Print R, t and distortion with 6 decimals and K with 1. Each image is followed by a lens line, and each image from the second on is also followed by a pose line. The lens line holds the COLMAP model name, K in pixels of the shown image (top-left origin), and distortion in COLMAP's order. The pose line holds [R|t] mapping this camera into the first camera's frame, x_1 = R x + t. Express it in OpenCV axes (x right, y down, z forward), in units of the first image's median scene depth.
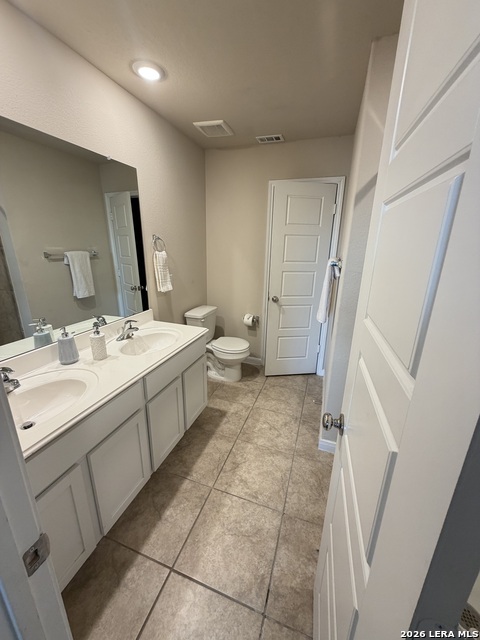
lens RADIAL K [[256.9, 0, 237.8], [0, 256.9, 323.0], [0, 0, 1]] dist [0.002939, -0.000071]
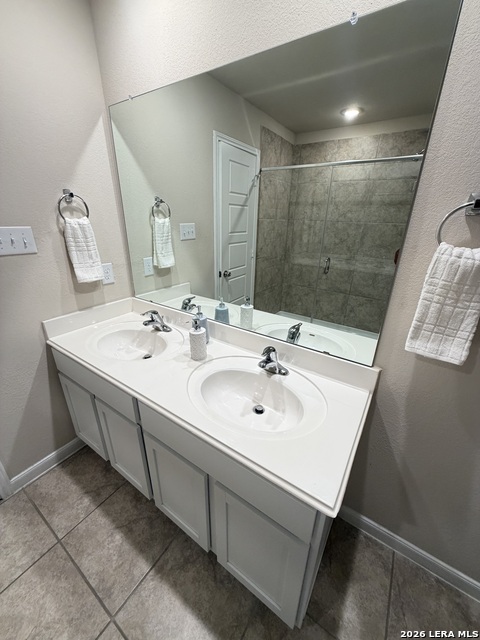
lens RADIAL K [[256.9, 0, 238.8], [0, 256.9, 315.5], [0, 0, 1]] dist [0.002939, -0.000071]
pose [[-0.253893, 0.341345, -0.904998, 0.142479], [-0.293292, 0.864435, 0.408328, -0.350036], [0.921693, 0.369100, -0.119361, 1.101952]]
